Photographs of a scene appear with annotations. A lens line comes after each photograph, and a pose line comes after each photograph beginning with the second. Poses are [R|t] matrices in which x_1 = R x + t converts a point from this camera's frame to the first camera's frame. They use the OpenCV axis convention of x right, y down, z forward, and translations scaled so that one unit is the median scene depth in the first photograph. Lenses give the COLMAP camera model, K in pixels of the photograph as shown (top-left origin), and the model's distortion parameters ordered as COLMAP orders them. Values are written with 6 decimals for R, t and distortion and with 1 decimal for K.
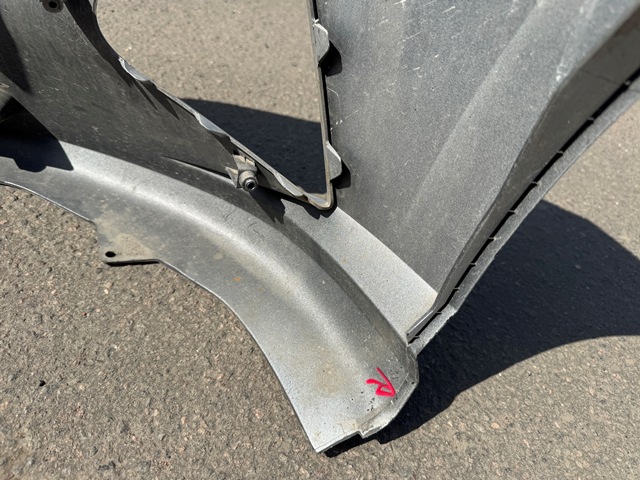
lens RADIAL K [[471.7, 0, 333.3], [0, 471.7, 241.0], [0, 0, 1]] dist [-0.001925, -0.041564]
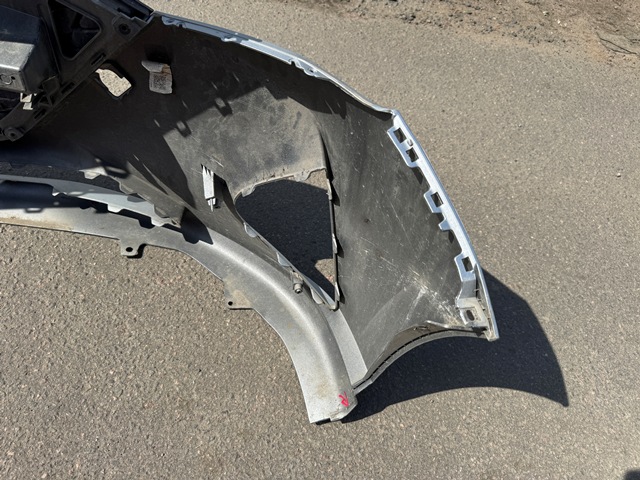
lens RADIAL K [[471.7, 0, 333.3], [0, 471.7, 241.0], [0, 0, 1]] dist [-0.001925, -0.041564]
pose [[0.974178, 0.145735, -0.172450, 0.293577], [-0.114761, 0.977375, 0.177676, -0.723294], [0.194442, -0.153298, 0.968861, -0.922640]]
